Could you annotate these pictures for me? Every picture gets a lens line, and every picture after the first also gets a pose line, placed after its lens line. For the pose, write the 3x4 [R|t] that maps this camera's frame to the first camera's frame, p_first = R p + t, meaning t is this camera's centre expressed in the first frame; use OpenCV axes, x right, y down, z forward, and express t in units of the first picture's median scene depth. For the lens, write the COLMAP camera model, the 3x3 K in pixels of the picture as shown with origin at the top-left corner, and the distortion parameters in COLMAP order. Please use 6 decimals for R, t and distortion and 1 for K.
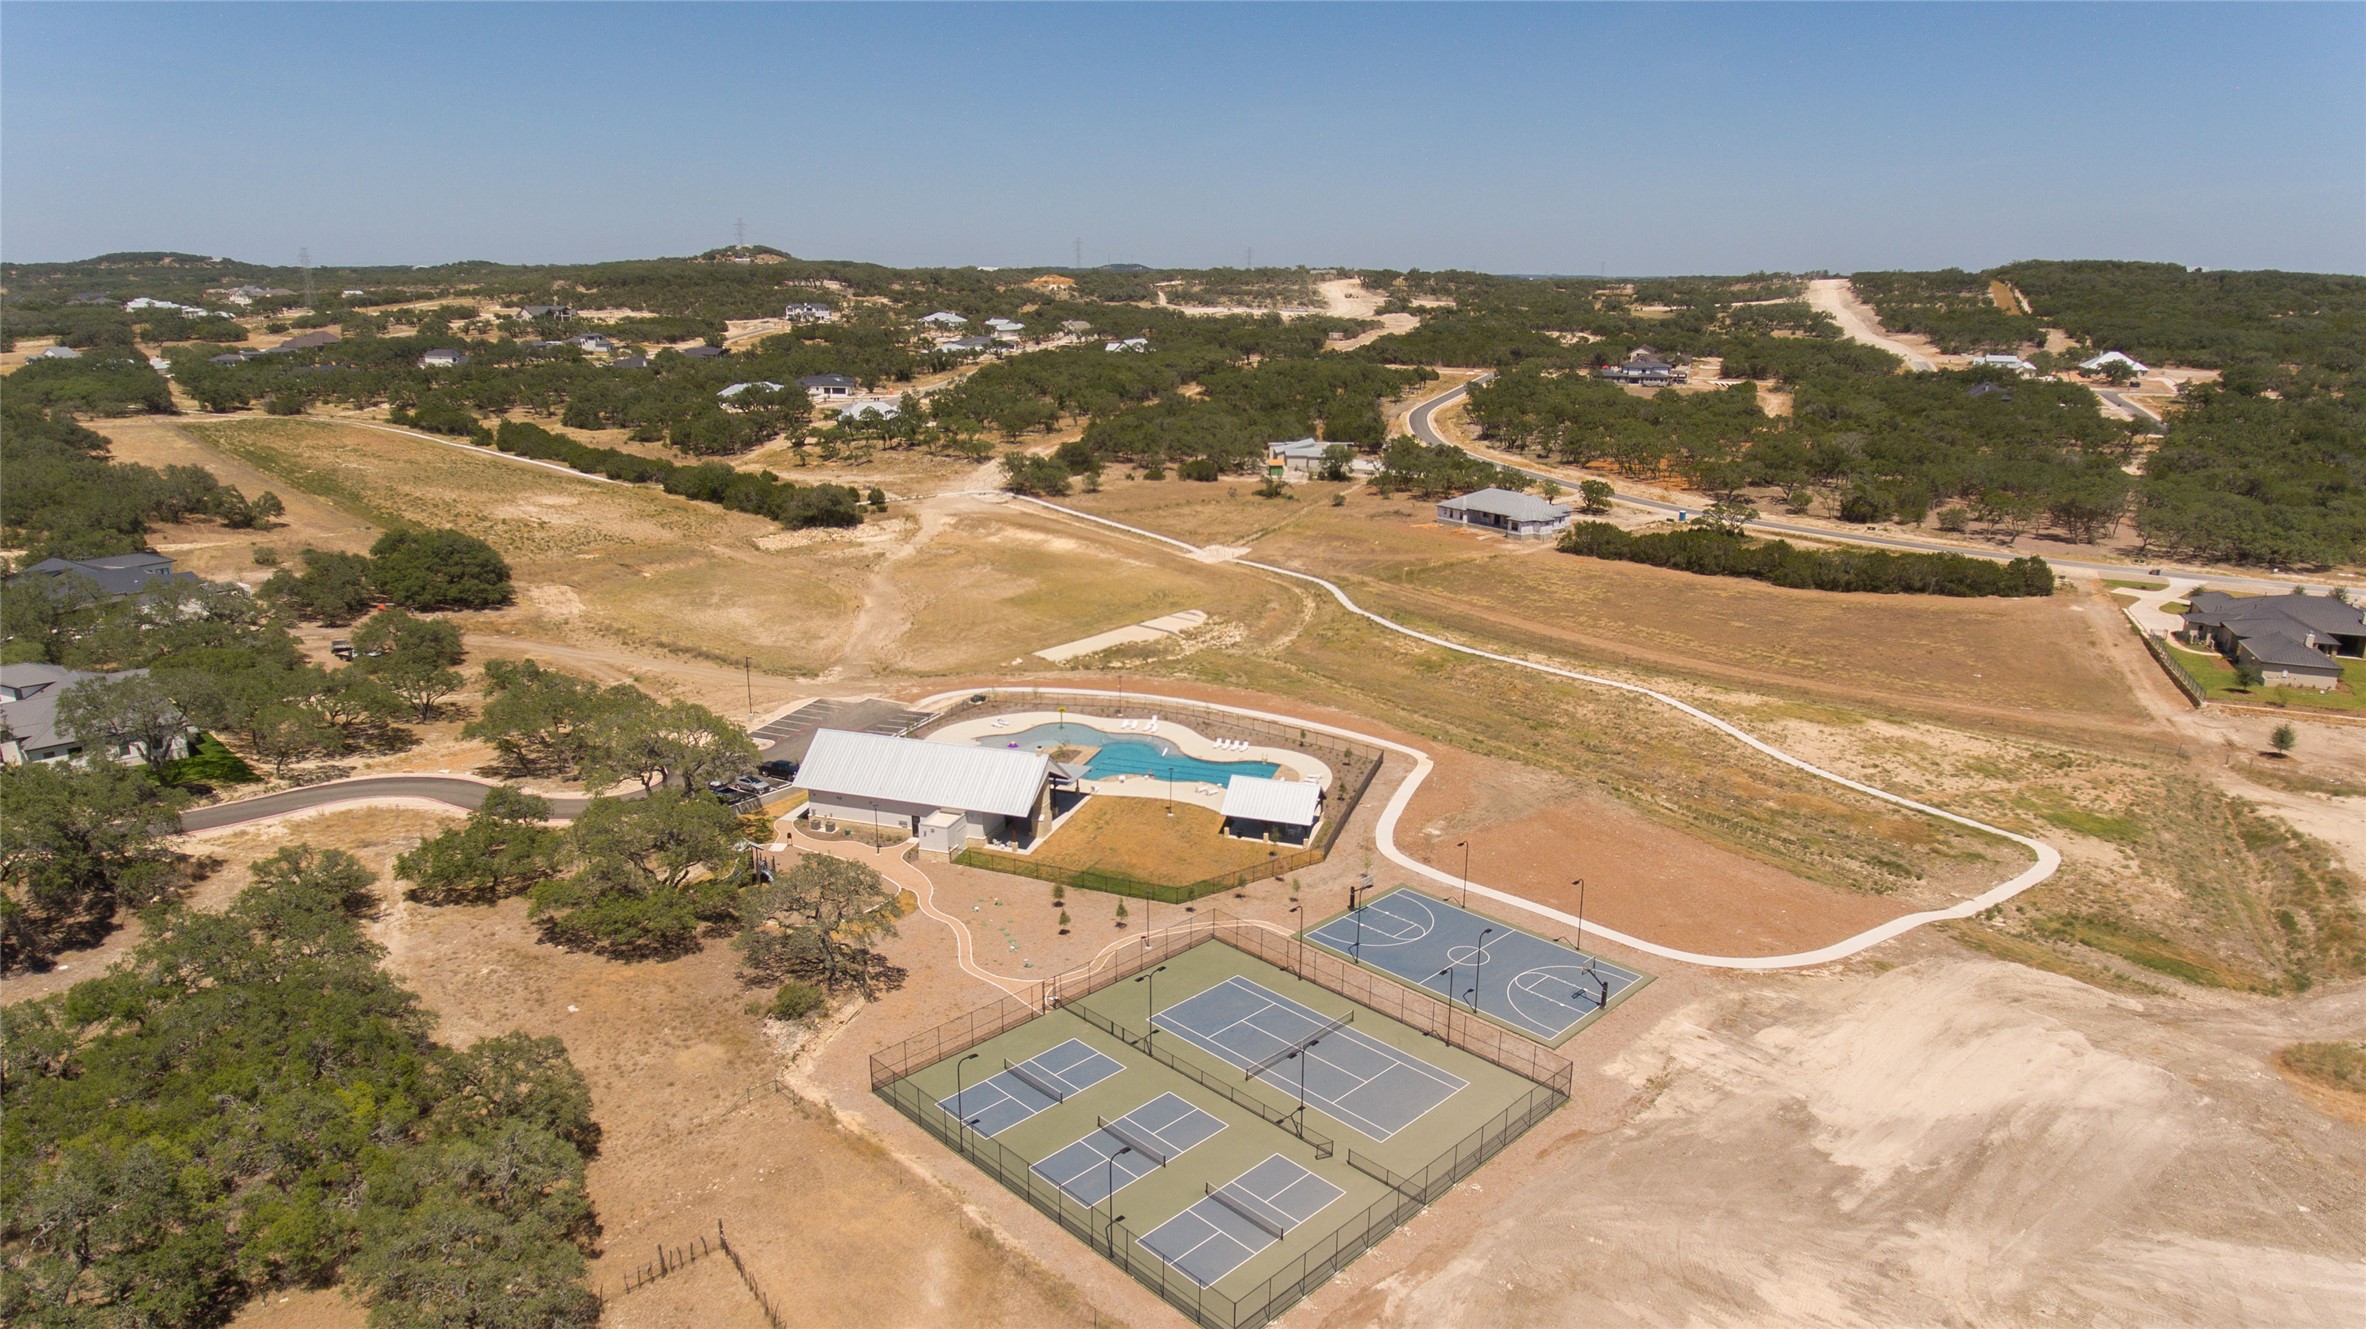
lens RADIAL K [[1425.1, 0, 1183.0], [0, 1425.1, 664.5], [0, 0, 1]] dist [-0.000428, -0.000129]
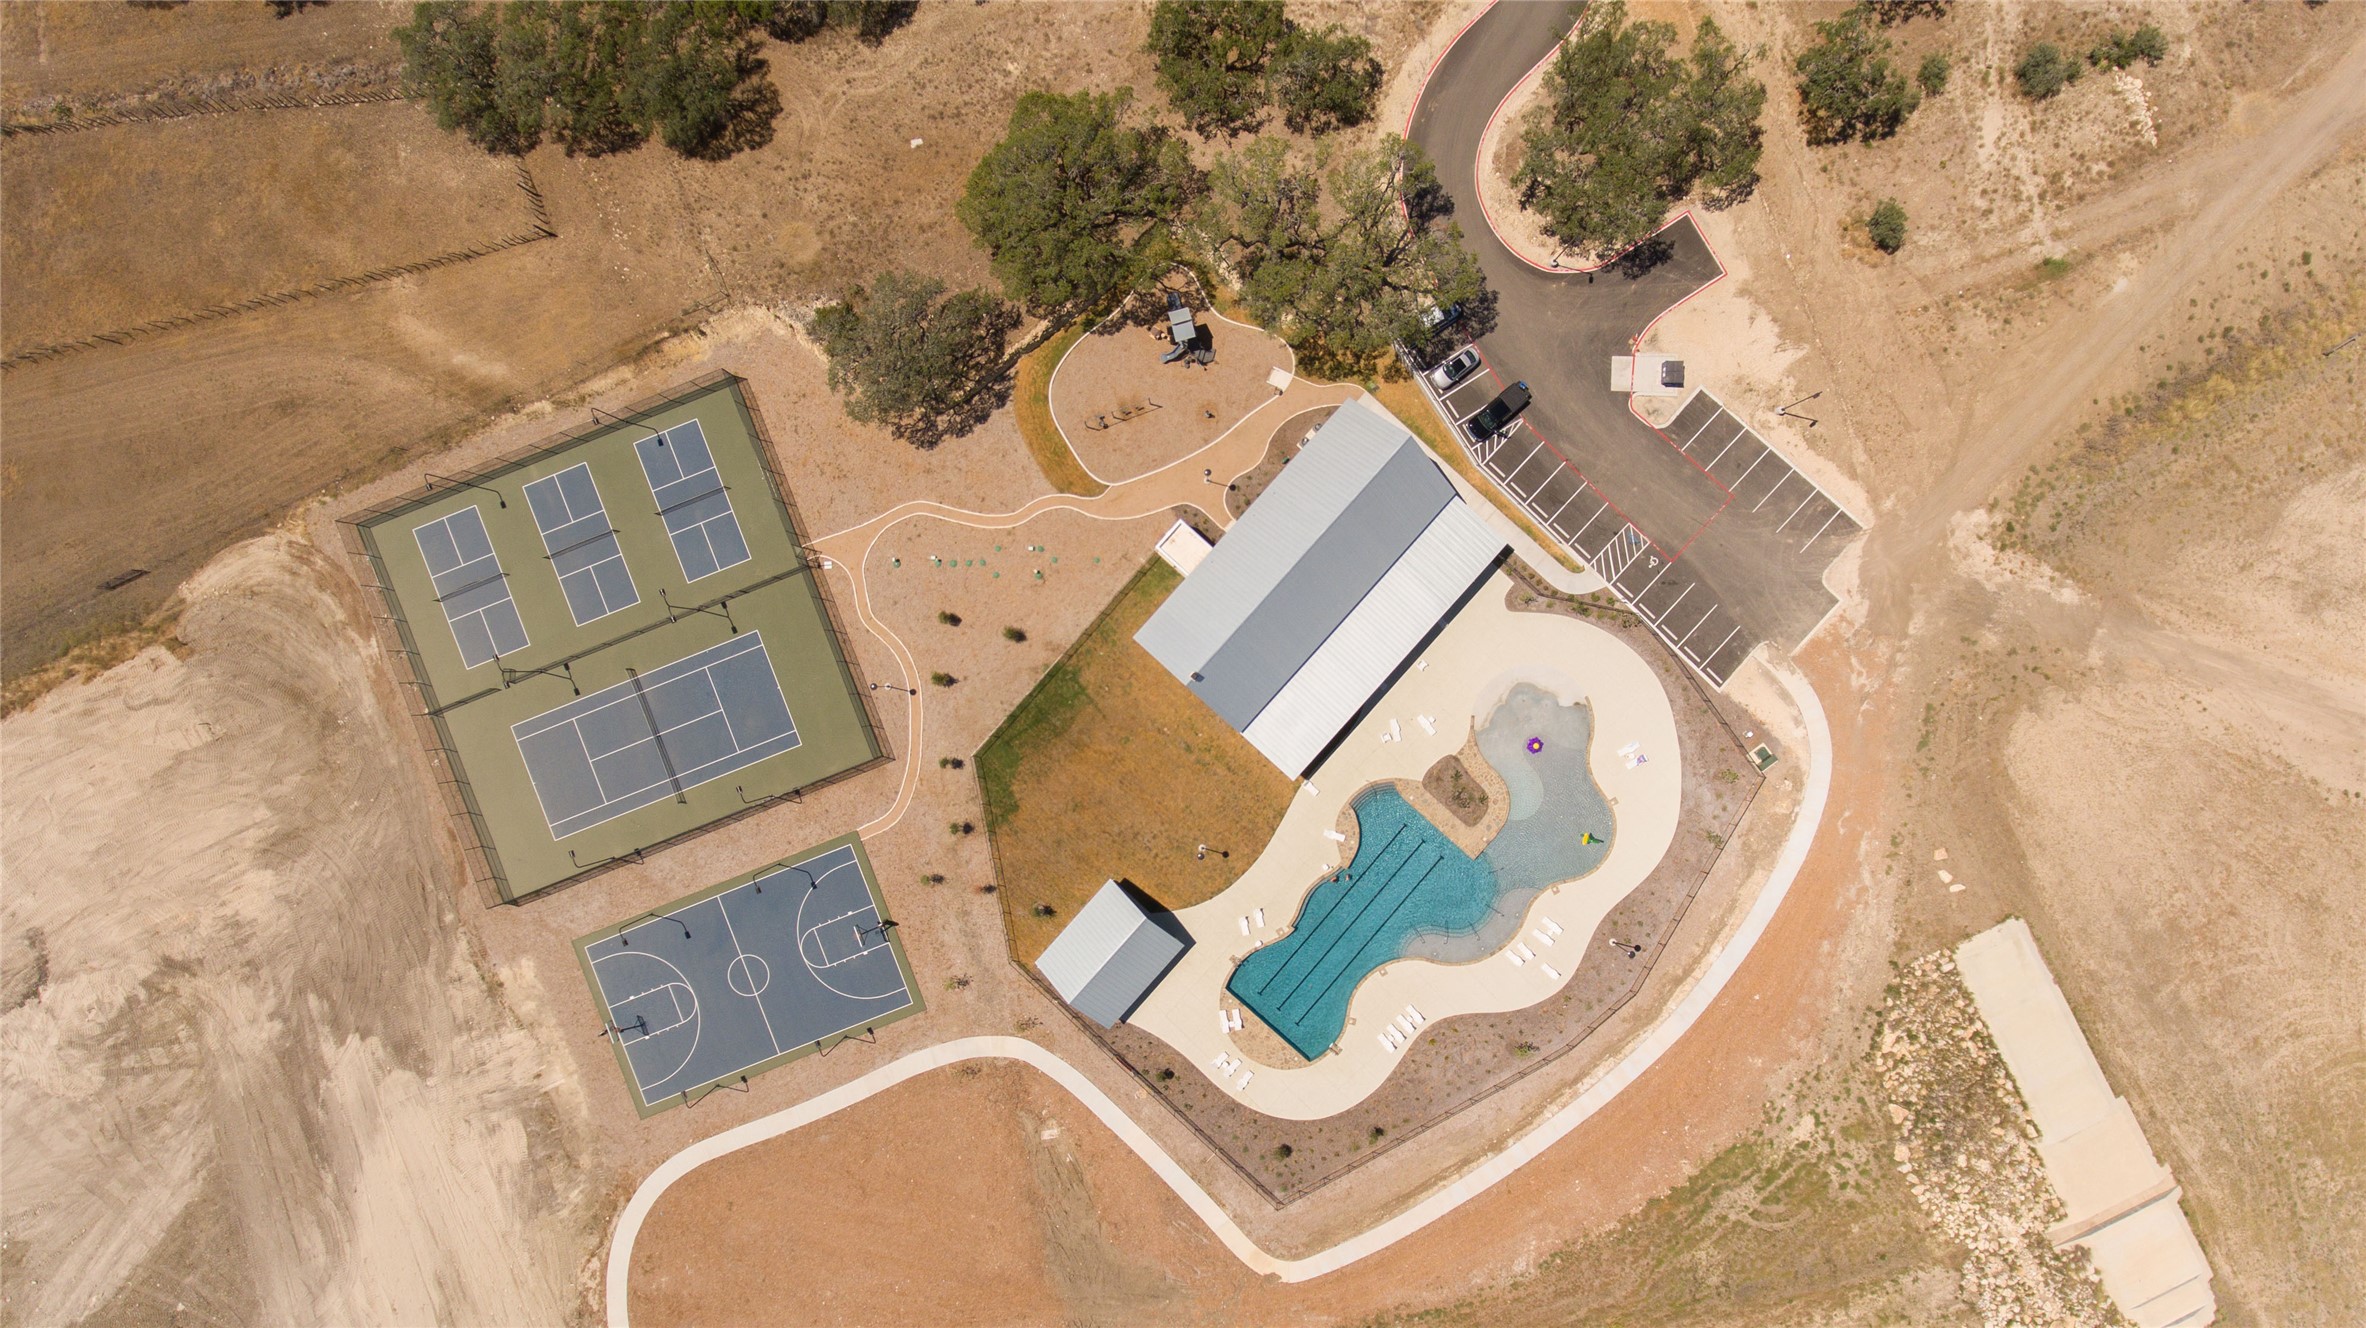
lens RADIAL K [[1390.8, 0, 1183.0], [0, 1390.8, 664.0], [0, 0, 1]] dist [-0.002367, 0.001218]
pose [[-0.404161, 0.914687, -0.001371, -0.113849], [-0.232119, -0.101114, 0.967418, -0.738364], [0.884746, 0.391310, 0.253183, 0.878851]]
